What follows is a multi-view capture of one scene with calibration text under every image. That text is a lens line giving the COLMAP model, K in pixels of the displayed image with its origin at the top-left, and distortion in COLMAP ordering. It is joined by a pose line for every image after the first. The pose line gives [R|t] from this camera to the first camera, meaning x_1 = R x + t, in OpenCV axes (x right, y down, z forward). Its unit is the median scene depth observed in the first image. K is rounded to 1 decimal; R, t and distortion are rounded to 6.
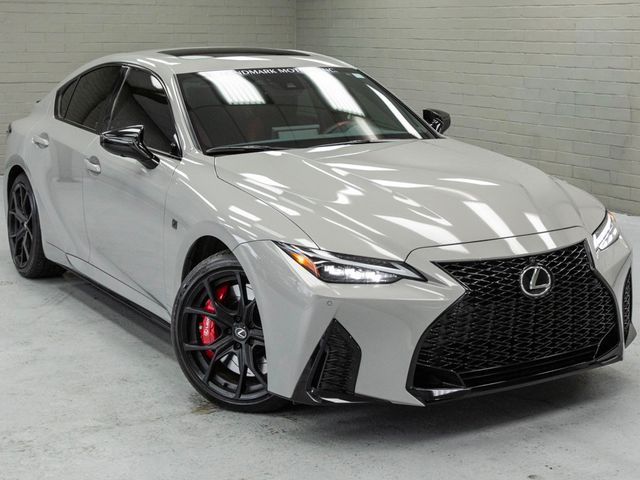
lens RADIAL K [[956.0, 0, 325.8], [0, 956.0, 209.8], [0, 0, 1]] dist [0.044821, 0.000000]
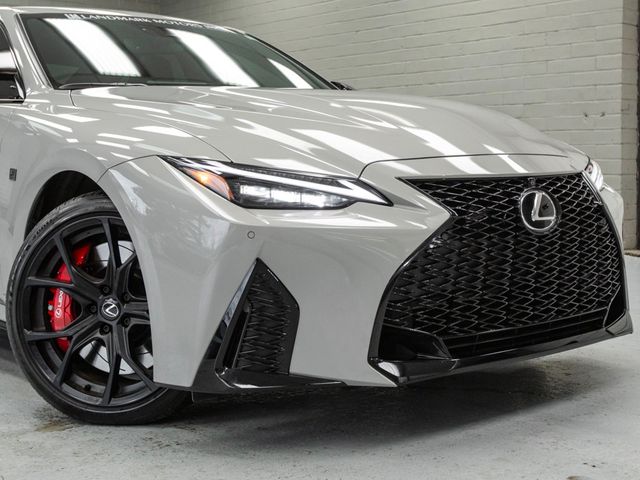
lens RADIAL K [[956.0, 0, 344.9], [0, 956.0, 229.3], [0, 0, 1]] dist [0.044821, 0.000000]
pose [[0.987463, -0.009881, 0.157539, -0.032648], [0.017236, 0.998820, -0.045394, 0.113304], [-0.156905, 0.047540, 0.986469, 0.311364]]
